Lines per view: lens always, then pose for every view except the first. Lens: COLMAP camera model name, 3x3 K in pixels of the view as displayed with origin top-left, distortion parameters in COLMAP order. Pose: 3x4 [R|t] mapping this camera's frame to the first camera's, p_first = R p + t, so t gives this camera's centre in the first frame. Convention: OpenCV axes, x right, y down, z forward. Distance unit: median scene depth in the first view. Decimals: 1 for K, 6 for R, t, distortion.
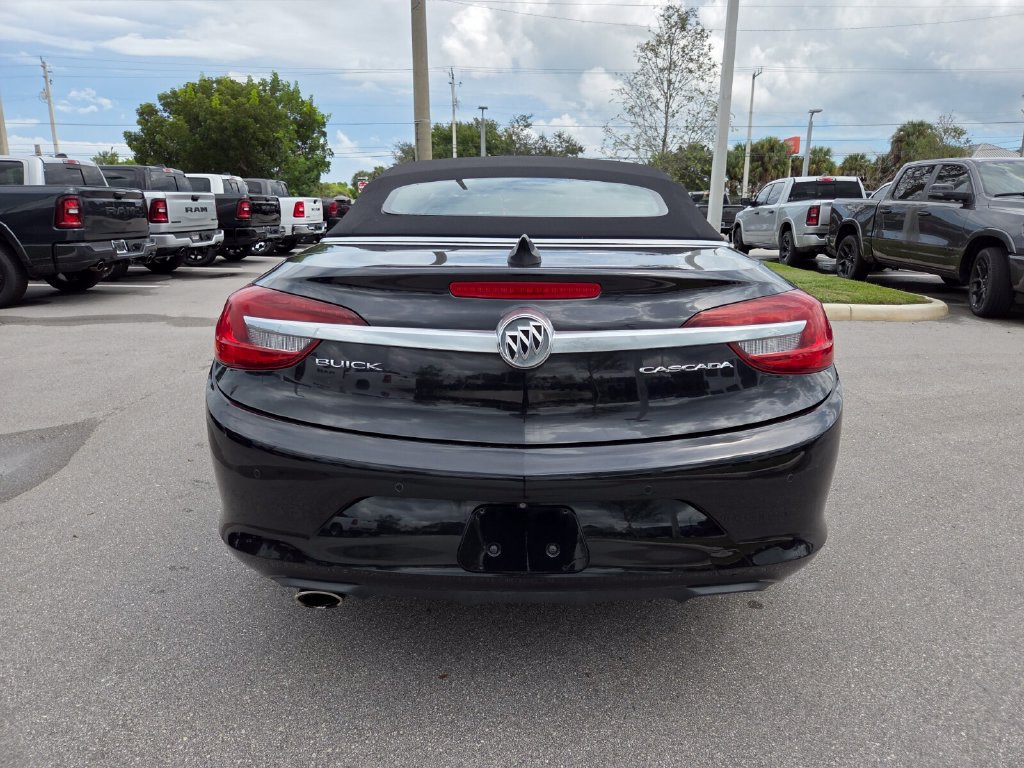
lens RADIAL K [[677.9, 0, 521.4], [0, 677.9, 402.1], [0, 0, 1]] dist [0.048315, -0.036032]
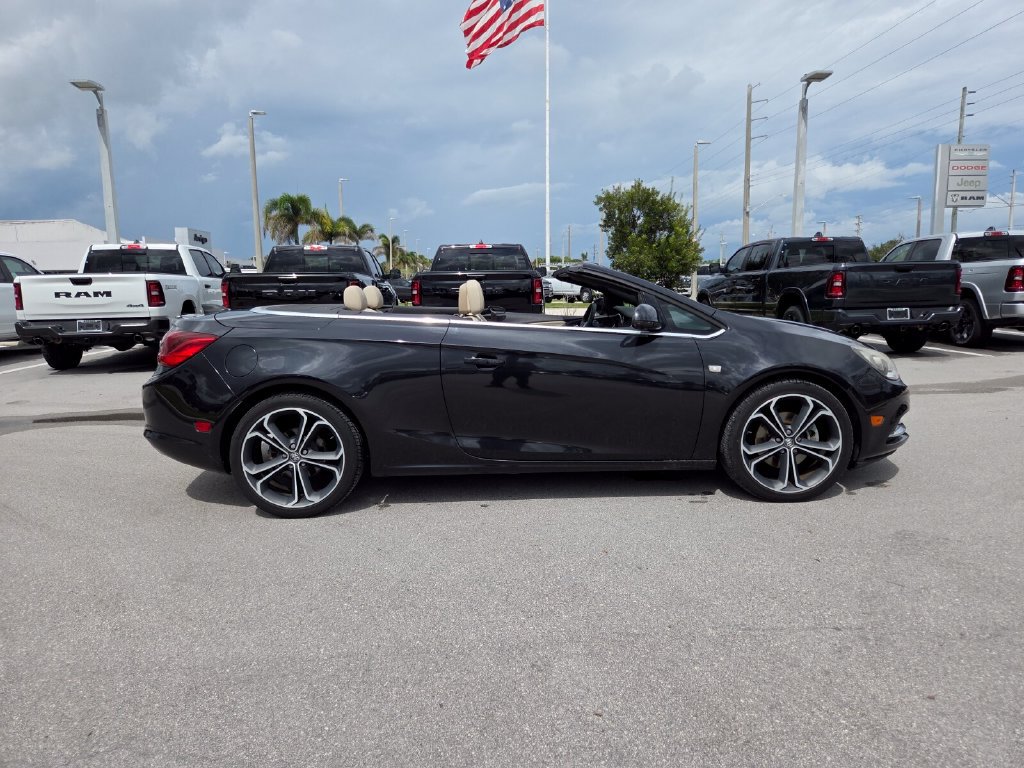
lens RADIAL K [[677.9, 0, 514.5], [0, 677.9, 399.4], [0, 0, 1]] dist [0.048315, -0.036032]
pose [[0.021250, 0.155099, -0.987670, 0.716336], [-0.246293, 0.958260, 0.145181, -0.146204], [0.968962, 0.240172, 0.058563, 0.529498]]
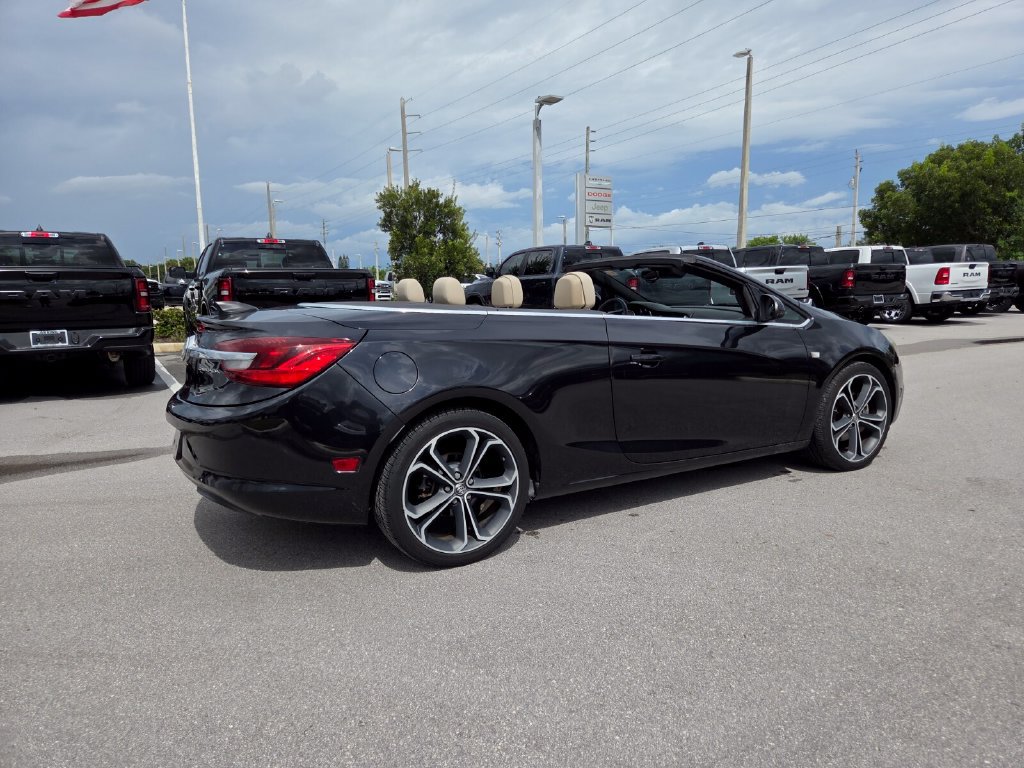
lens RADIAL K [[677.9, 0, 522.7], [0, 677.9, 406.3], [0, 0, 1]] dist [0.048315, -0.036032]
pose [[0.500737, 0.133054, -0.855312, 0.553610], [-0.208892, 0.977486, 0.029765, -0.045100], [0.840016, 0.163764, 0.517257, 0.177155]]
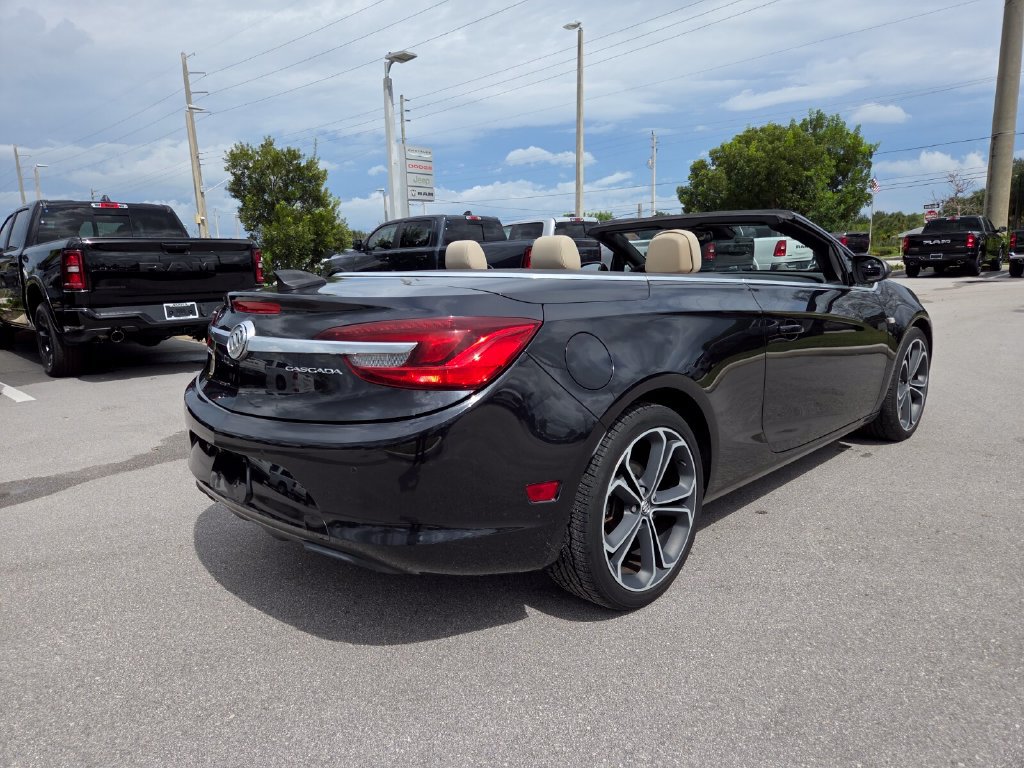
lens RADIAL K [[677.9, 0, 509.9], [0, 677.9, 411.5], [0, 0, 1]] dist [0.048315, -0.036032]
pose [[0.703147, 0.126569, -0.699688, 0.336397], [-0.154582, 0.987705, 0.023323, -0.014232], [0.694038, 0.091759, 0.714067, 0.078255]]
